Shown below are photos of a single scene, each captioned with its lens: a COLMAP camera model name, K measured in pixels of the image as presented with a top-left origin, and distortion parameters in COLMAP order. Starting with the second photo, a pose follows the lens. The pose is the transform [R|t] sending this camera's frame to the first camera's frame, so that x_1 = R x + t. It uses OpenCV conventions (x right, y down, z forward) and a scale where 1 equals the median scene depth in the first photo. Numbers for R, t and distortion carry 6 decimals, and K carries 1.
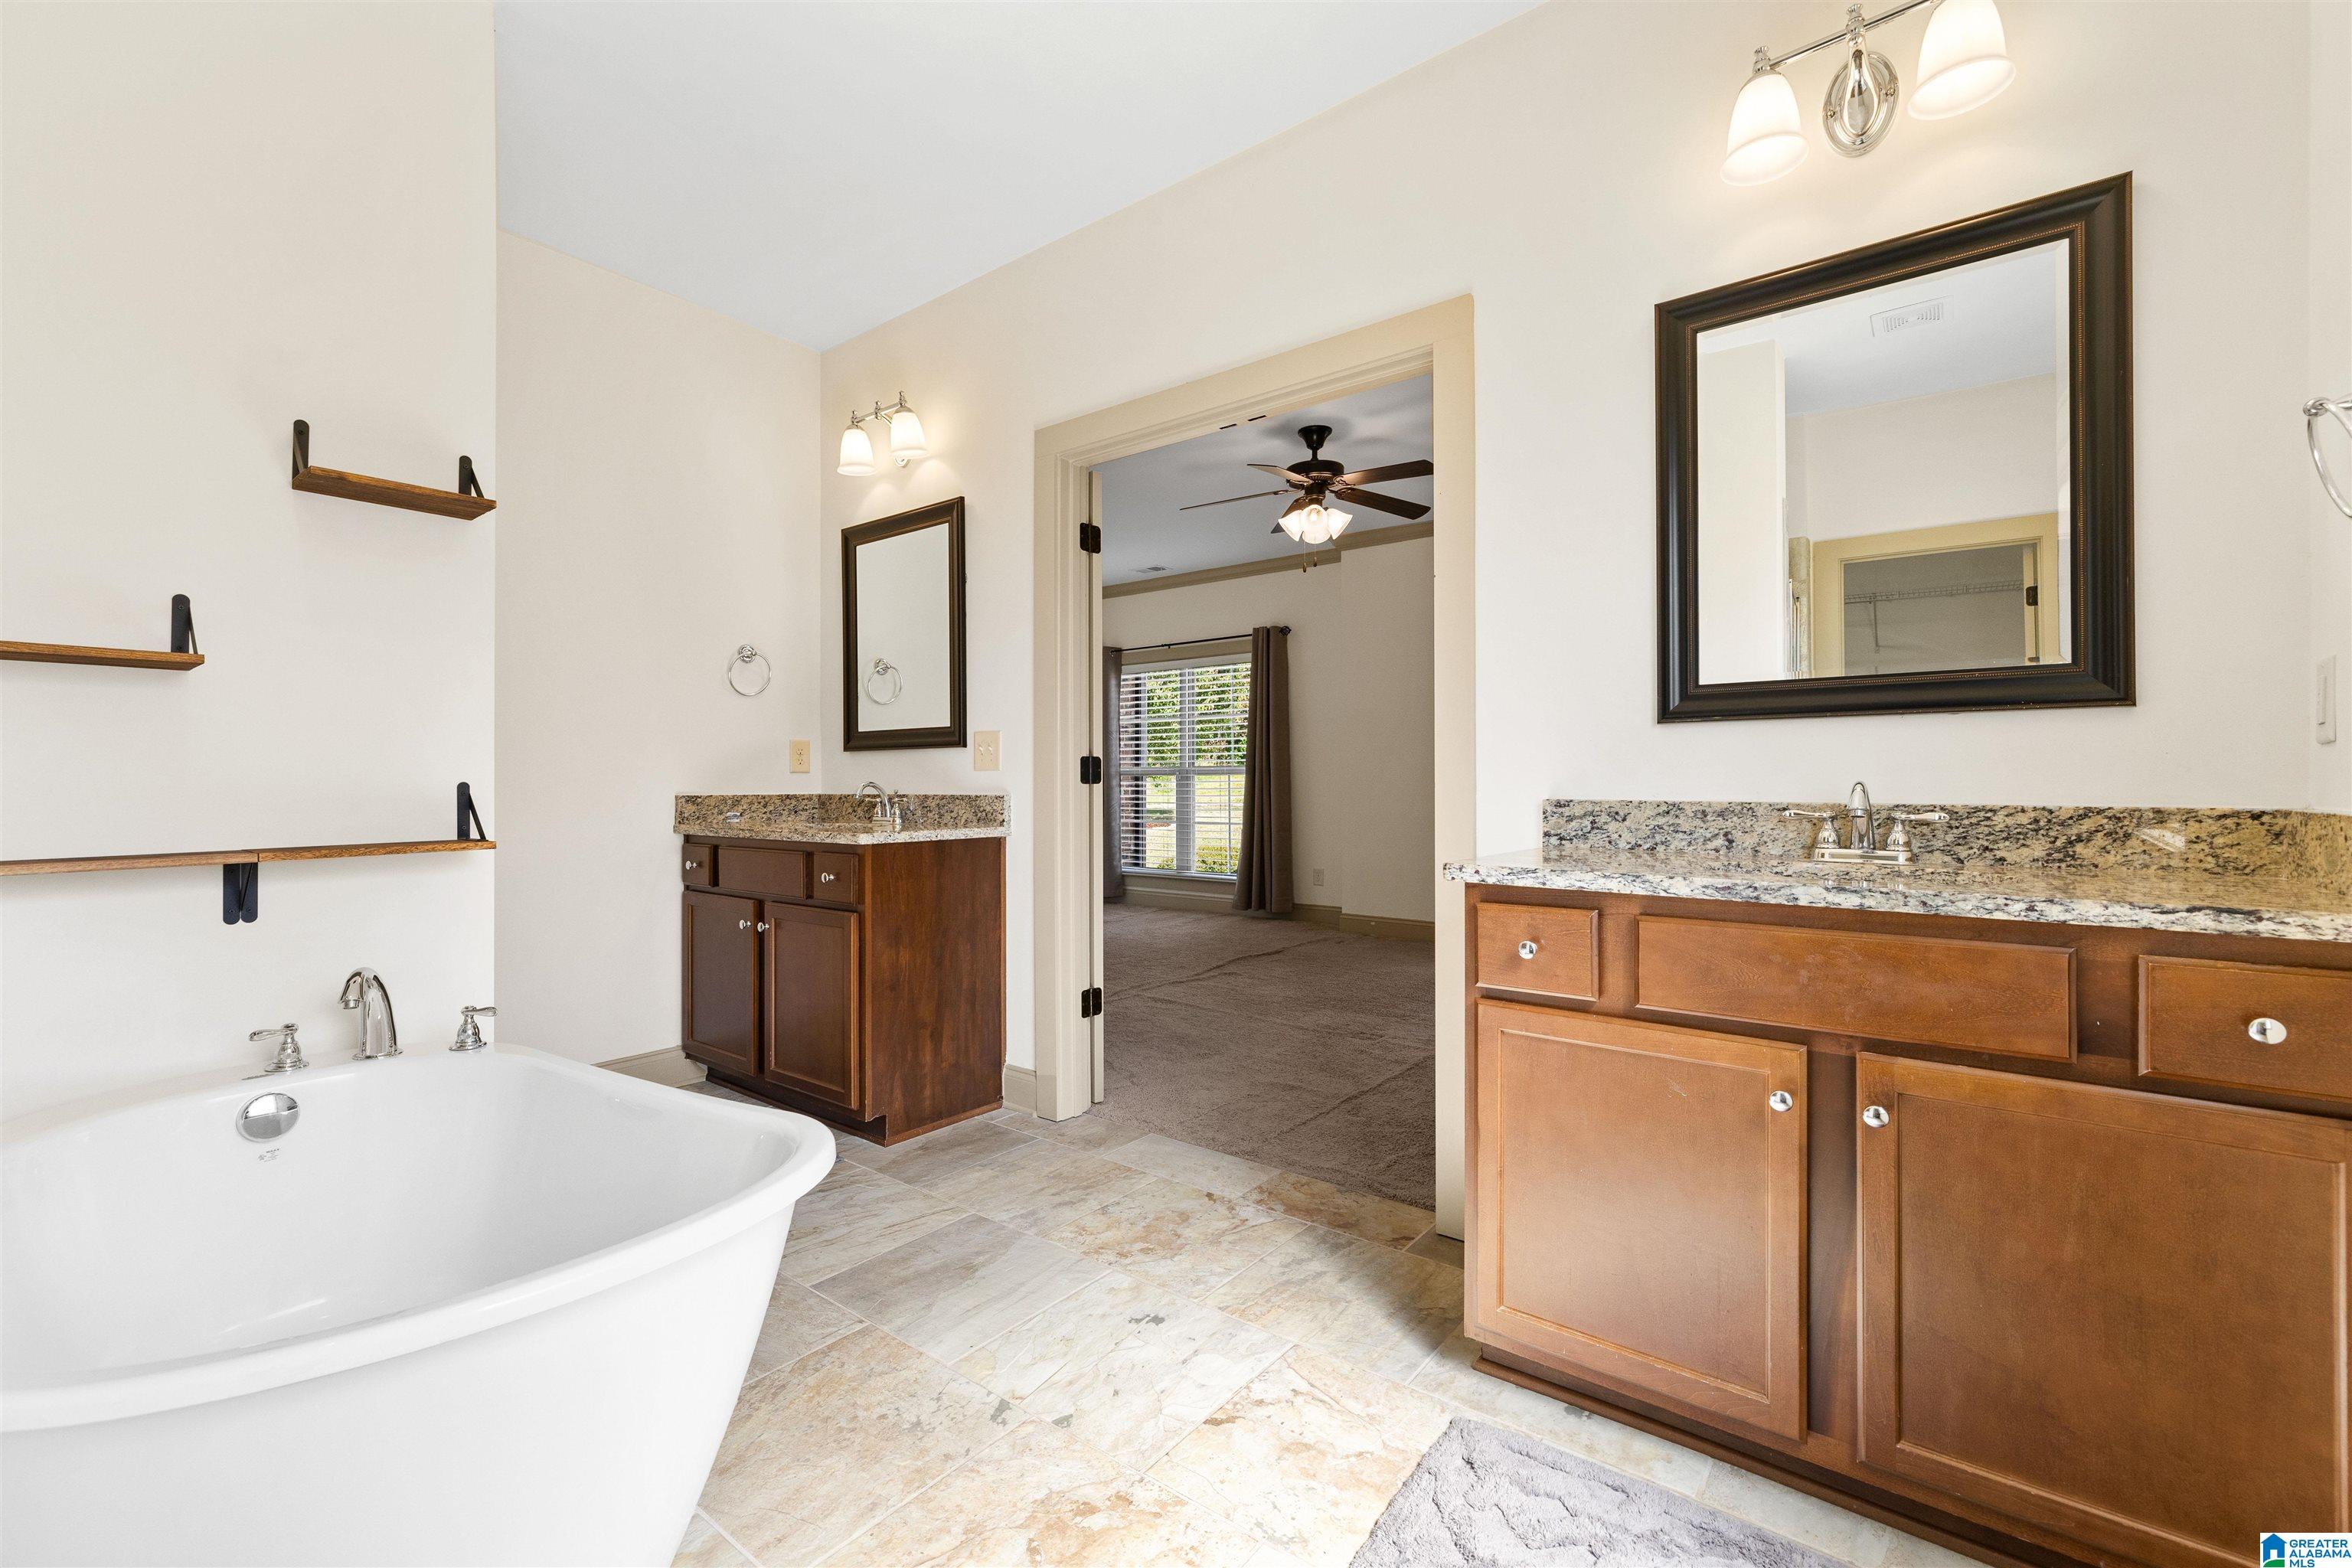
lens RADIAL K [[994.6, 0, 1179.3], [0, 994.6, 783.2], [0, 0, 1]] dist [-0.000085, 0.000017]
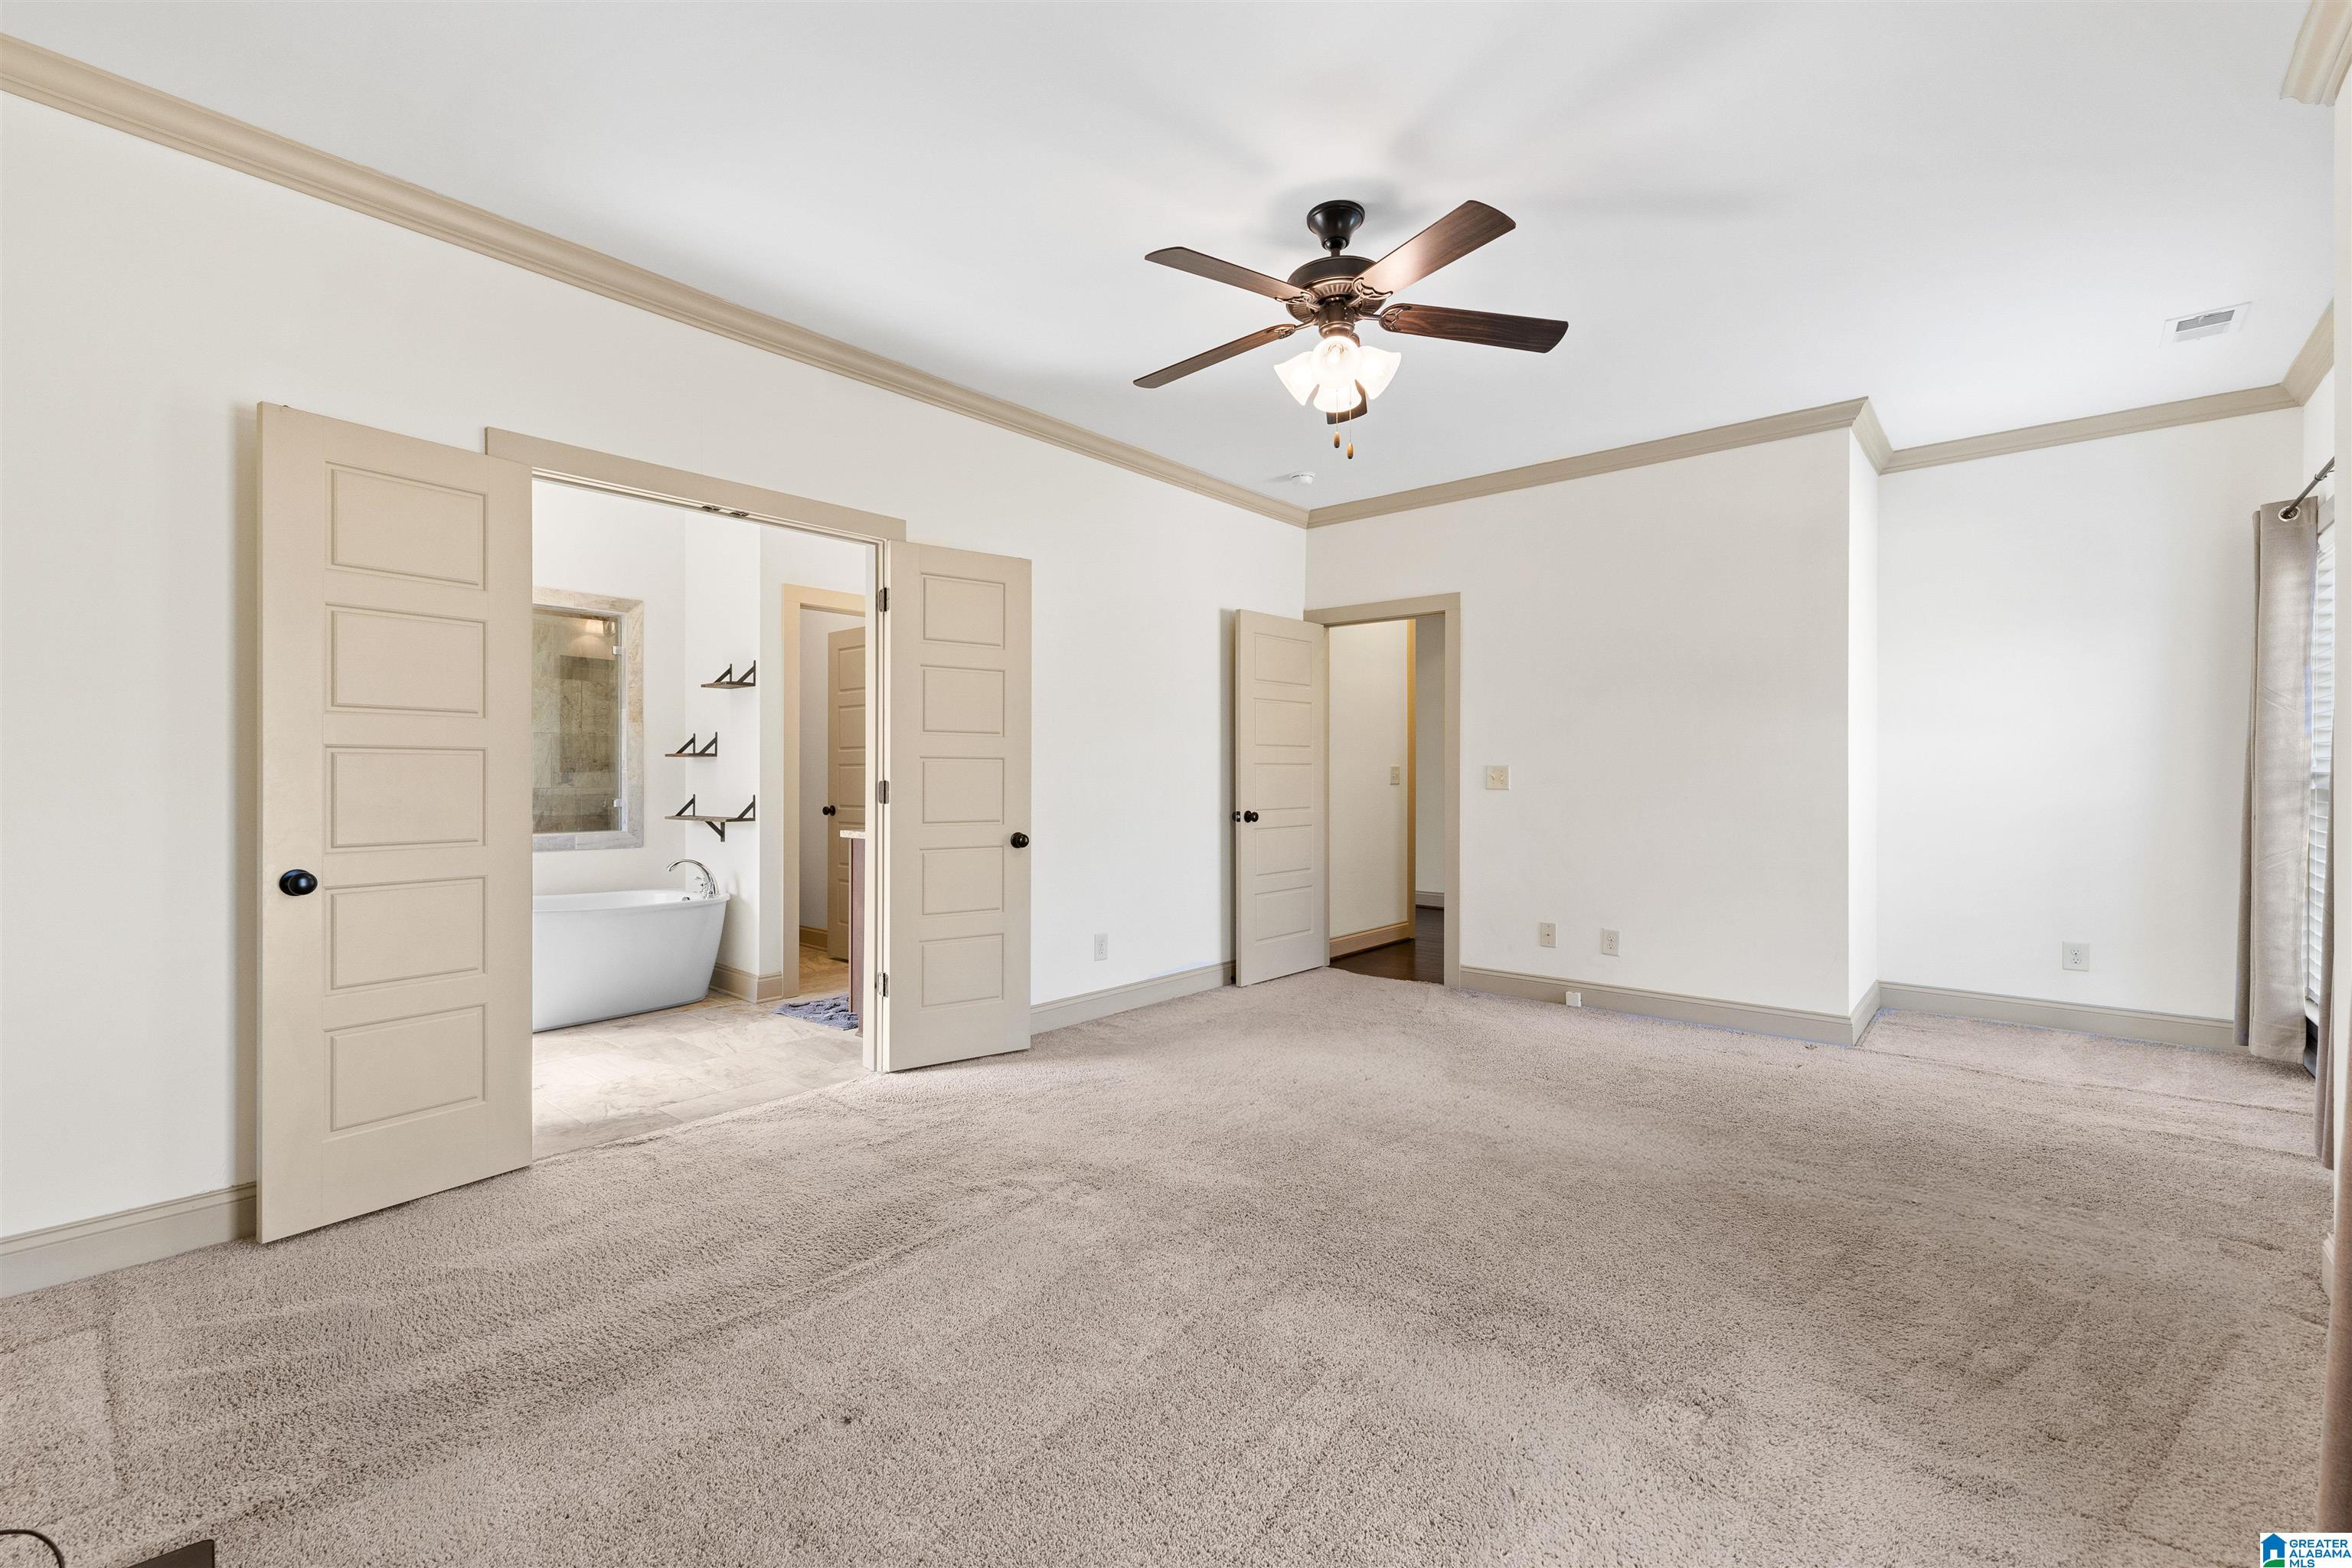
lens RADIAL K [[994.6, 0, 1175.9], [0, 994.6, 789.6], [0, 0, 1]] dist [-0.000085, 0.000017]
pose [[-0.059920, 0.010828, -0.998144, 1.420034], [0.002827, 0.999939, 0.010677, -0.046650], [0.998199, -0.002182, -0.059947, 1.828052]]
